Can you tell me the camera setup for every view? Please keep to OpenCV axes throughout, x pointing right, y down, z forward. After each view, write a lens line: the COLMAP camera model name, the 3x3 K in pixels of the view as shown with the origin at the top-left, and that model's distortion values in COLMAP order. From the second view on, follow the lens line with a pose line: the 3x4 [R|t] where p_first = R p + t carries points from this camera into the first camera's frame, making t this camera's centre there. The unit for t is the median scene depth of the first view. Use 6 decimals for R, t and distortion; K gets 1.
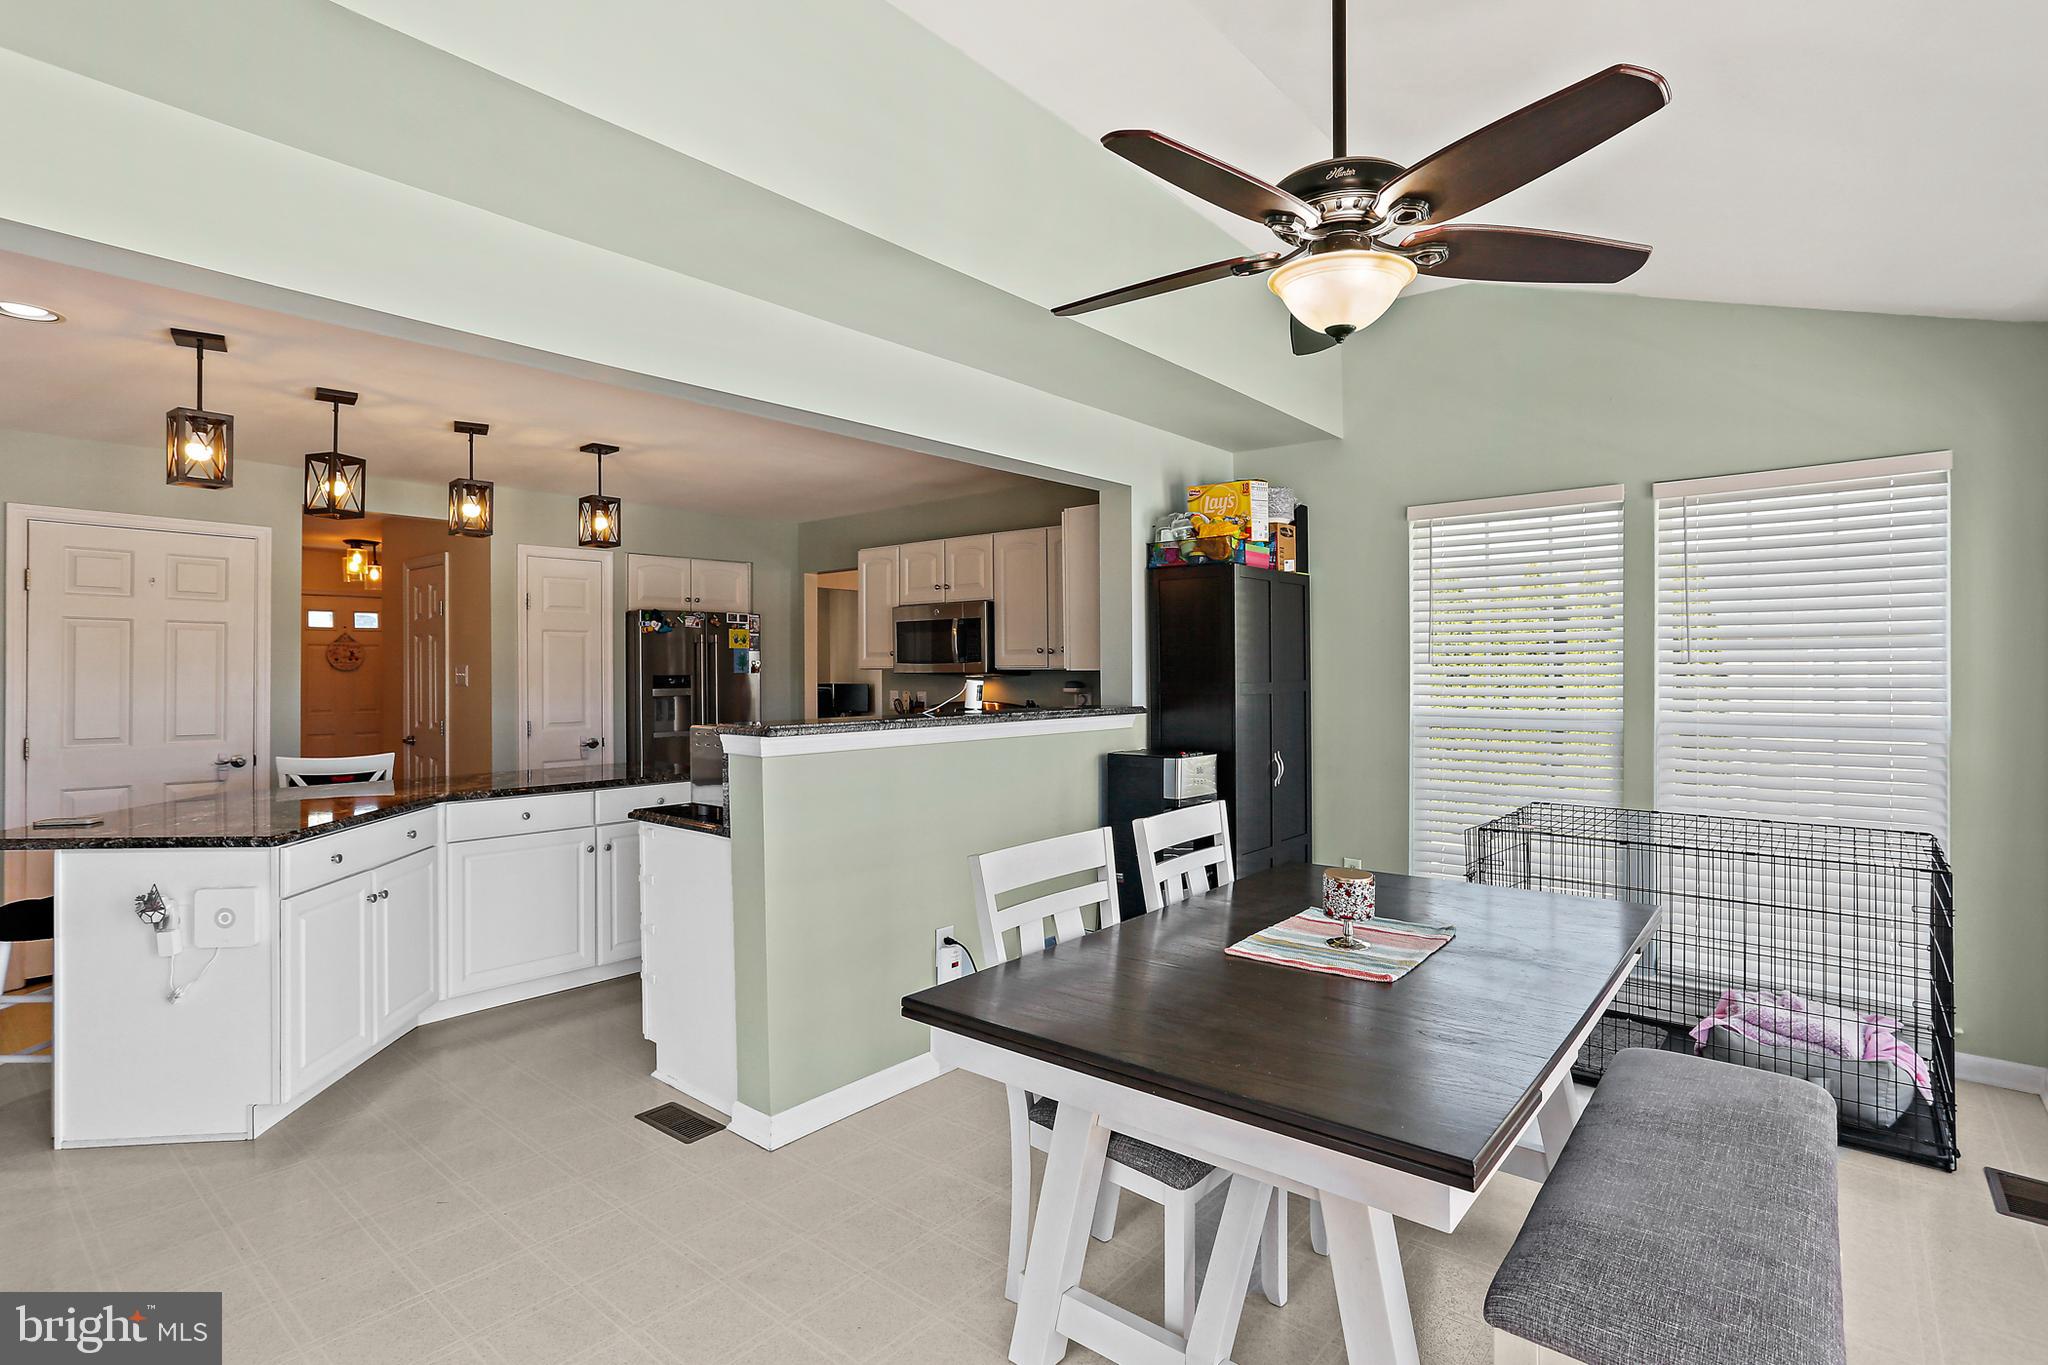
lens RADIAL K [[1002.6, 0, 1014.1], [0, 1002.6, 658.0], [0, 0, 1]] dist [-0.031202, 0.021812]
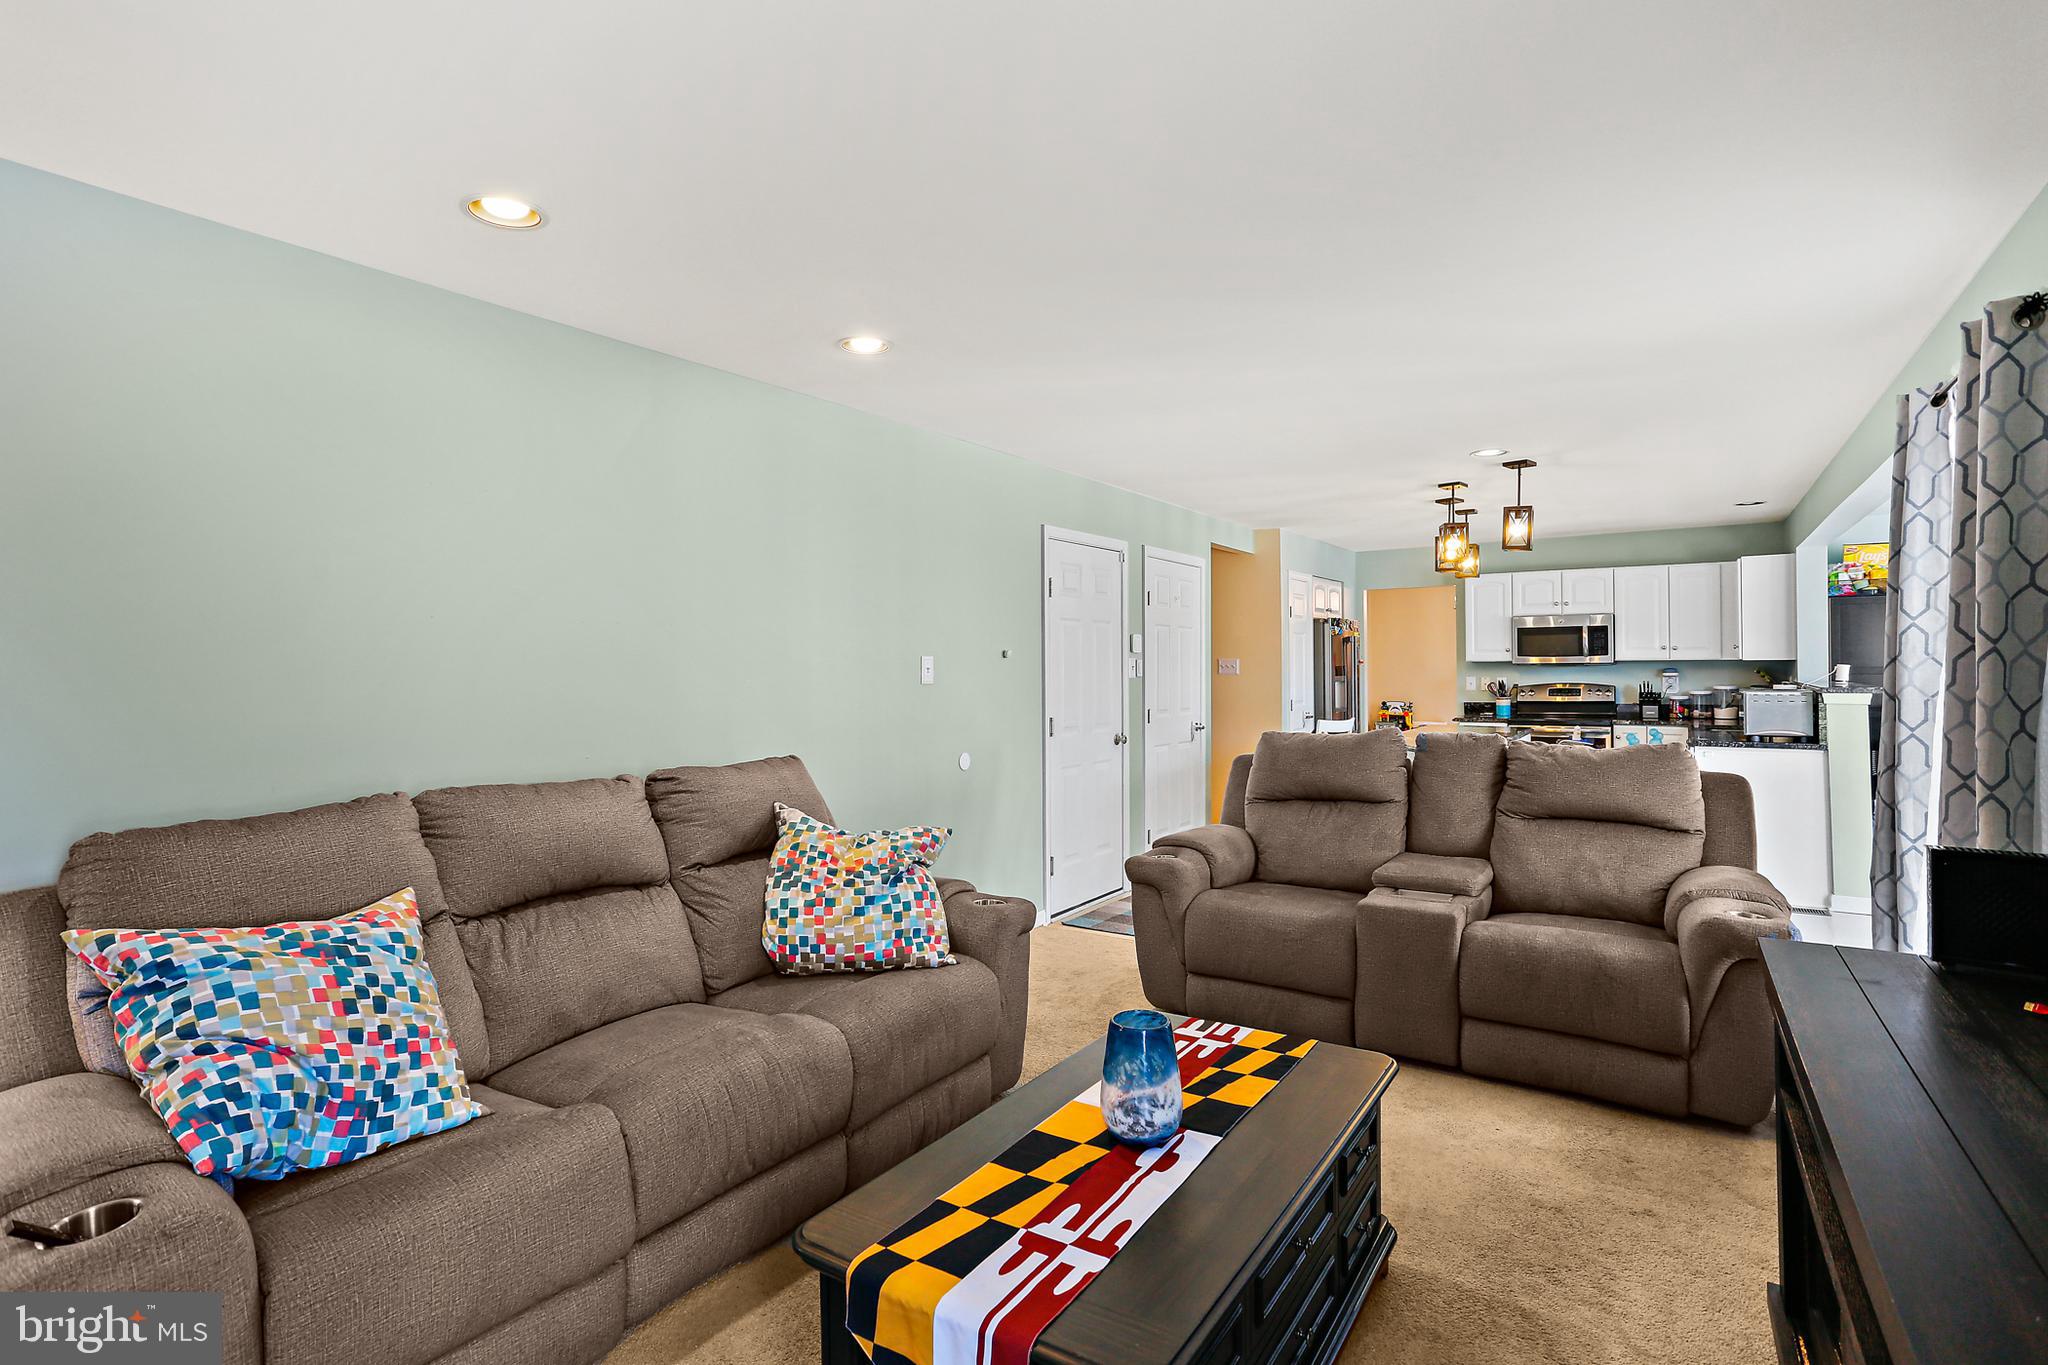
lens RADIAL K [[1002.6, 0, 1014.1], [0, 1002.6, 658.0], [0, 0, 1]] dist [-0.031202, 0.021812]
pose [[0.993074, -0.009521, 0.117101, -1.381894], [0.009160, 0.999951, 0.003627, -0.007790], [-0.117130, -0.002529, 0.993113, -0.446864]]
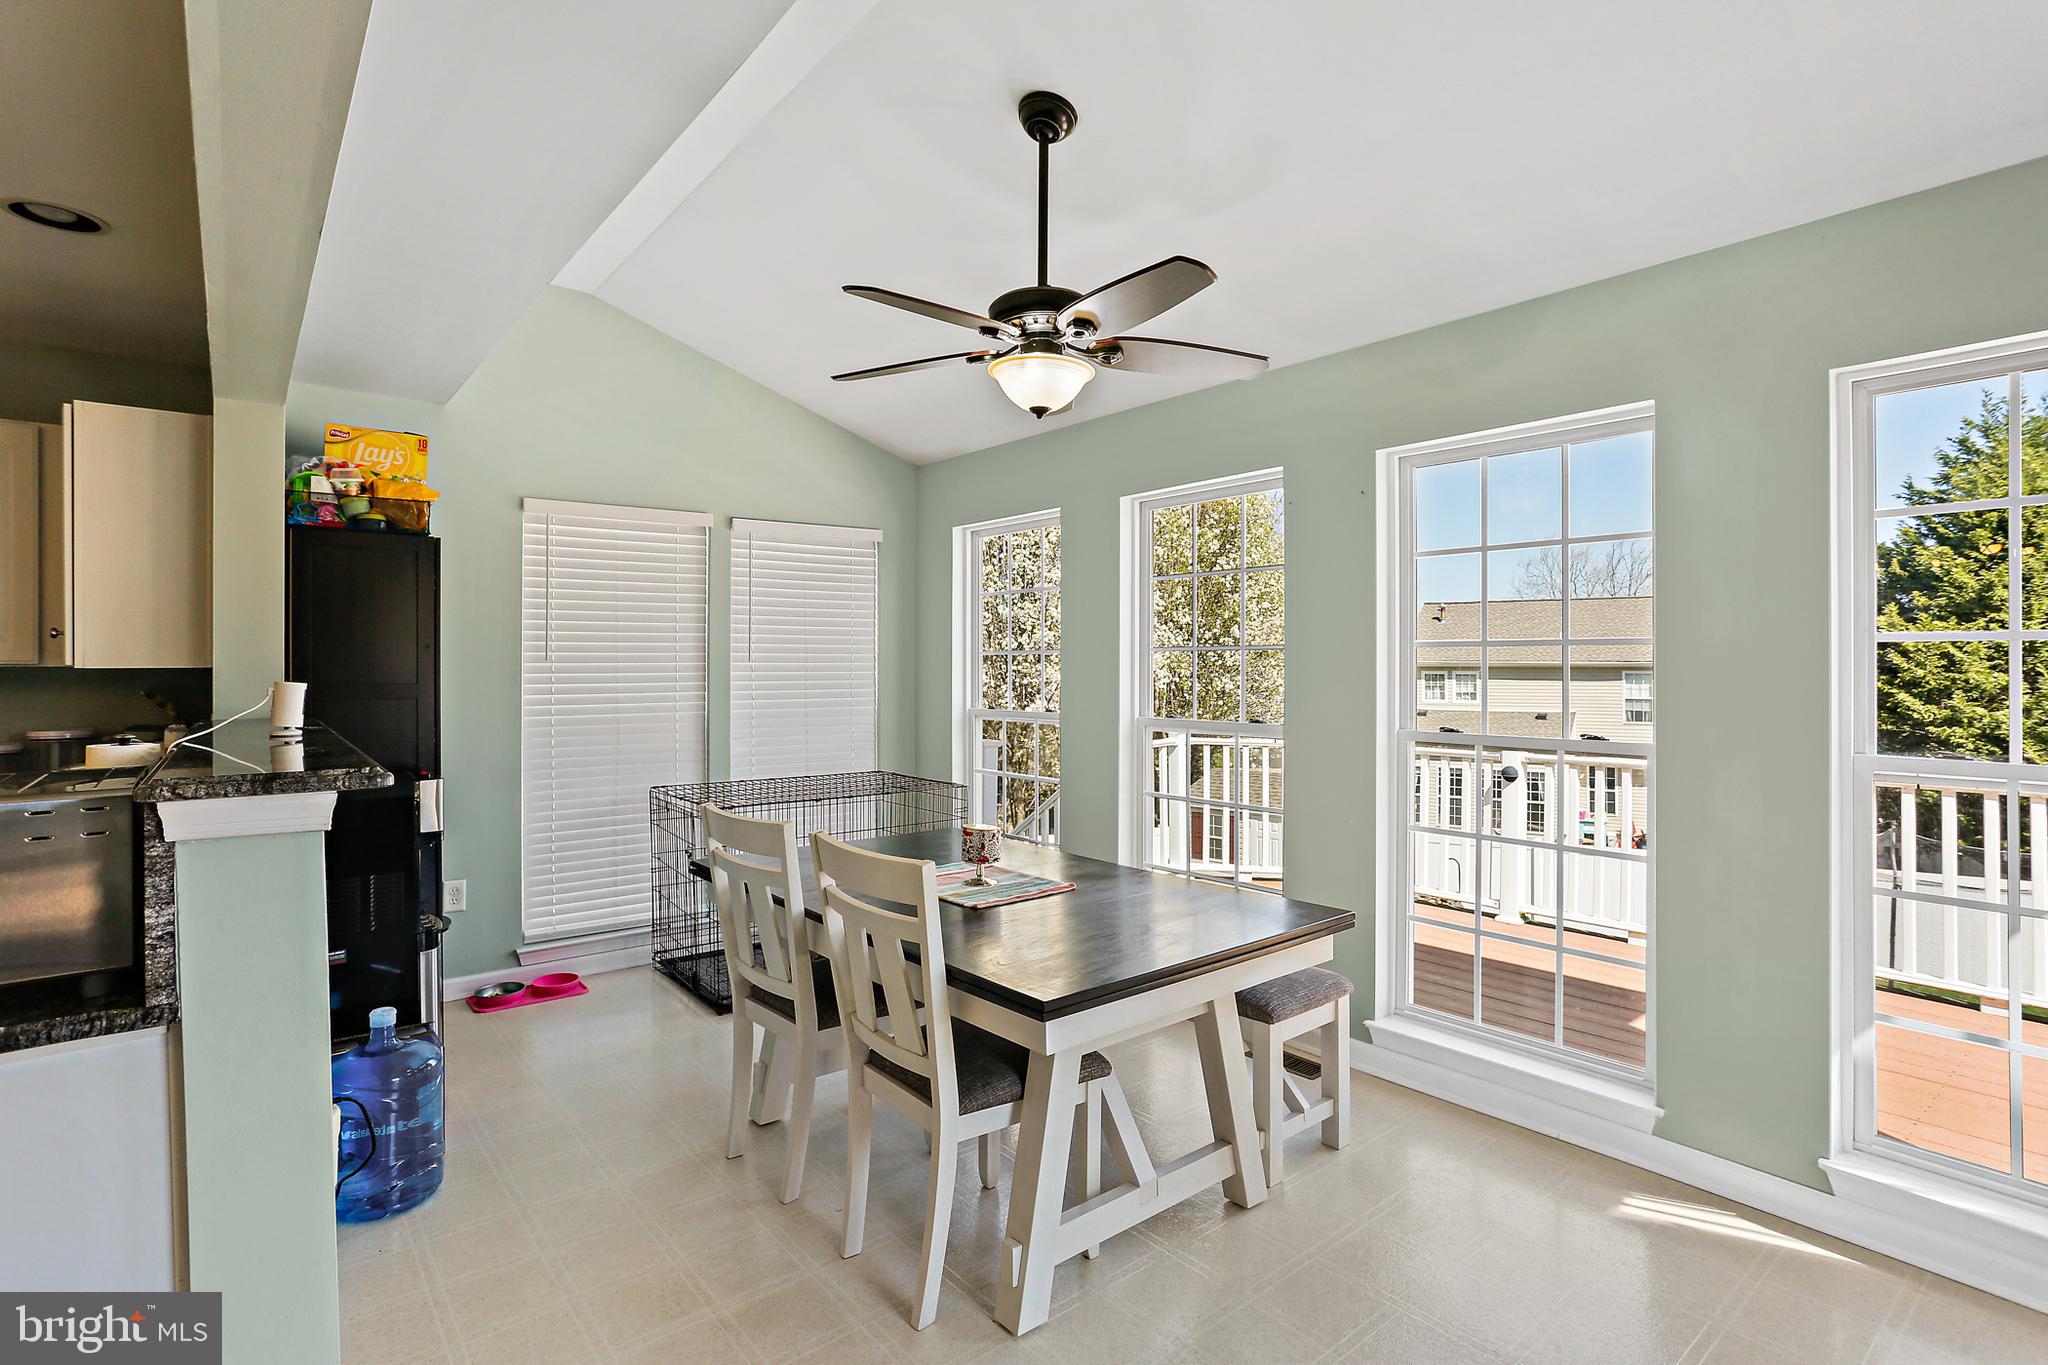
lens RADIAL K [[1002.6, 0, 1014.1], [0, 1002.6, 658.0], [0, 0, 1]] dist [-0.031202, 0.021812]
pose [[0.188142, 0.006329, 0.982121, -0.465682], [-0.009910, 0.999941, -0.004546, 0.002978], [-0.982092, -0.008878, 0.188193, 0.363846]]
